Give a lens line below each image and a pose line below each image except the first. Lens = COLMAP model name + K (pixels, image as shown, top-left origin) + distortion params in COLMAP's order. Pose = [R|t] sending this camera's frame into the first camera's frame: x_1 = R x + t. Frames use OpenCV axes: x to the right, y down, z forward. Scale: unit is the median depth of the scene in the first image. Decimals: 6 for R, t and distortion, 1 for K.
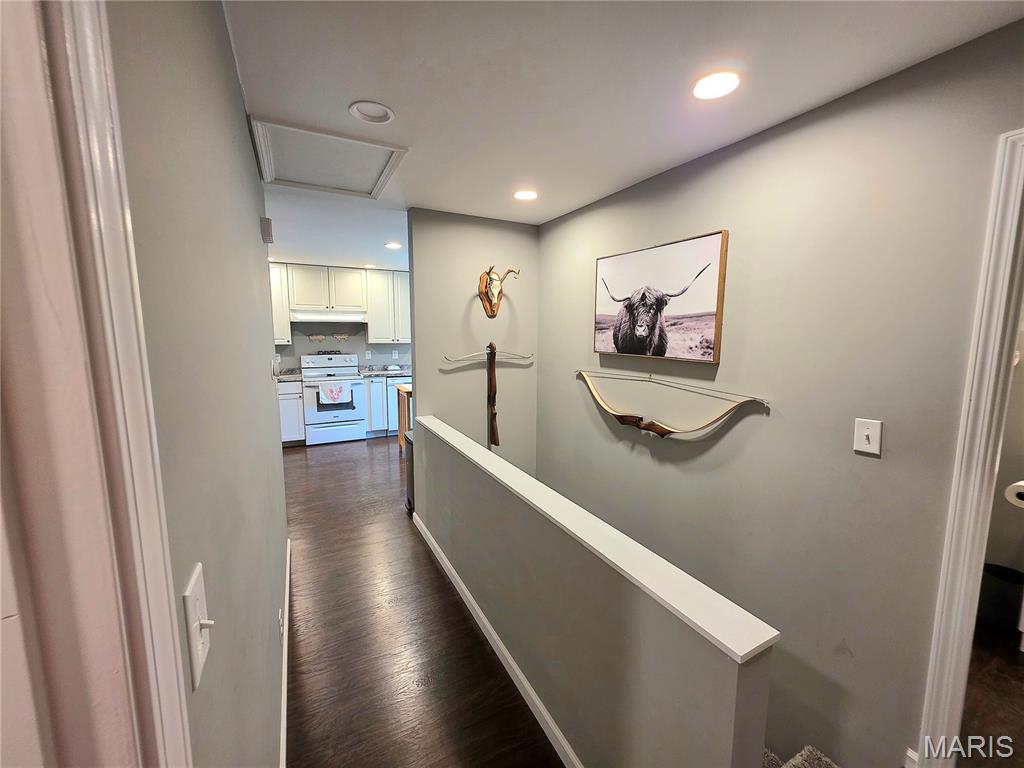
lens RADIAL K [[409.0, 0, 518.3], [0, 409.0, 383.9], [0, 0, 1]] dist [0.003250, -0.000612]
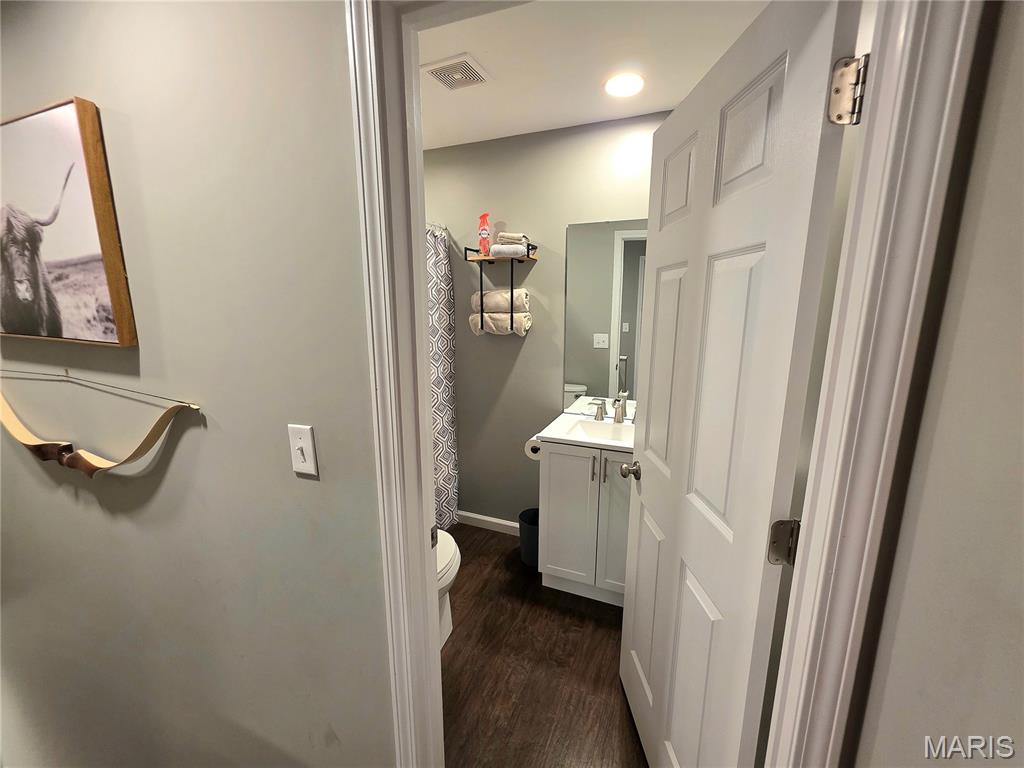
lens RADIAL K [[409.0, 0, 508.8], [0, 409.0, 386.4], [0, 0, 1]] dist [0.003250, -0.000612]
pose [[0.773600, -0.125241, 0.621174, 0.408010], [0.079984, 0.991733, 0.100342, -0.007437], [-0.628606, -0.027940, 0.777222, 0.160887]]
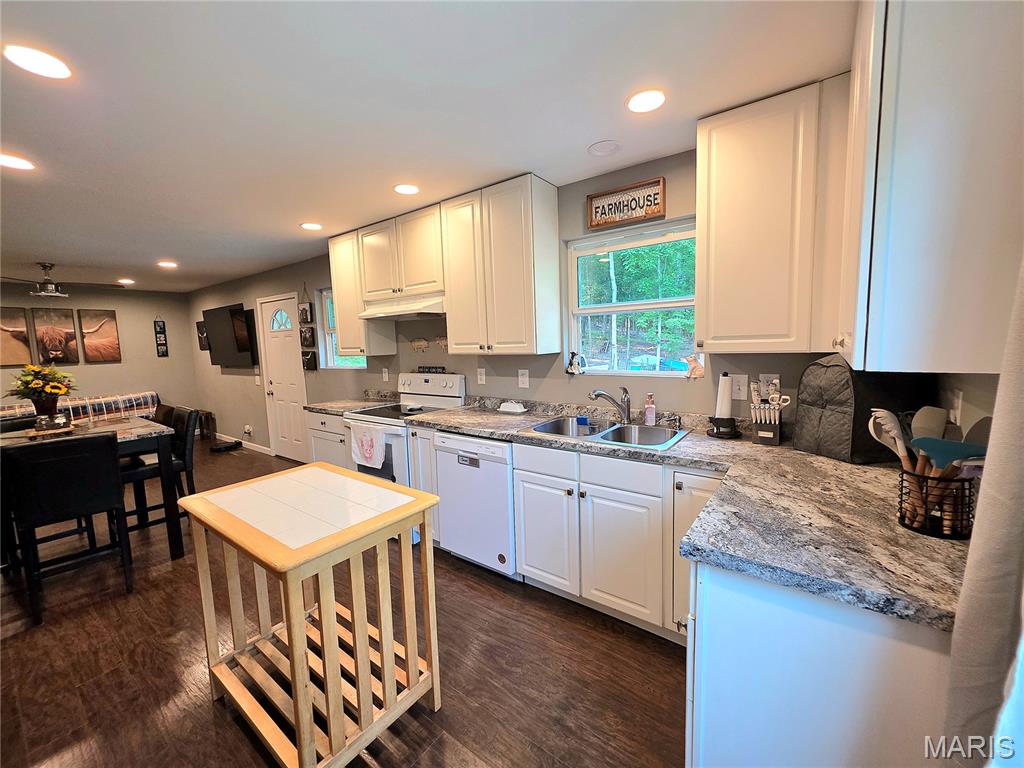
lens RADIAL K [[409.0, 0, 512.8], [0, 409.0, 385.4], [0, 0, 1]] dist [0.003250, -0.000612]
pose [[0.418466, 0.079030, -0.904788, 0.269553], [-0.084143, 0.995296, 0.048019, -0.212038], [0.904326, 0.056037, 0.423147, 1.981830]]
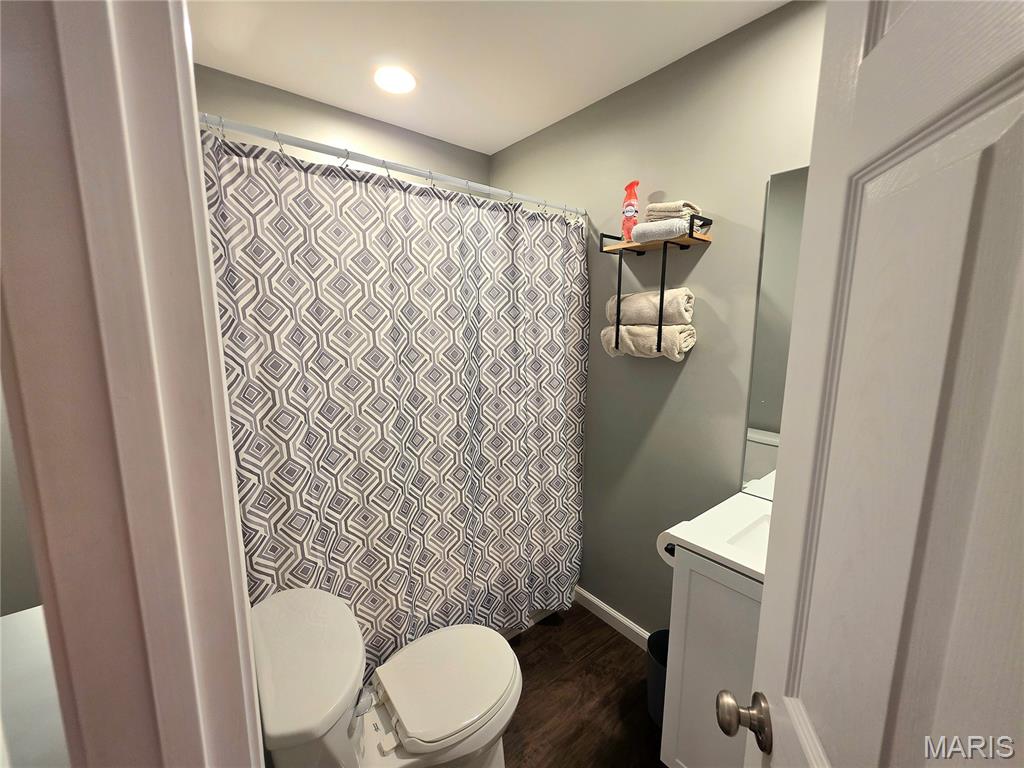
lens RADIAL K [[409.0, 0, 509.2], [0, 409.0, 383.9], [0, 0, 1]] dist [0.003250, -0.000612]
pose [[0.983280, -0.034962, 0.178712, 0.671806], [0.028574, 0.998862, 0.038196, -0.021813], [-0.179844, -0.032451, 0.983160, 0.319904]]
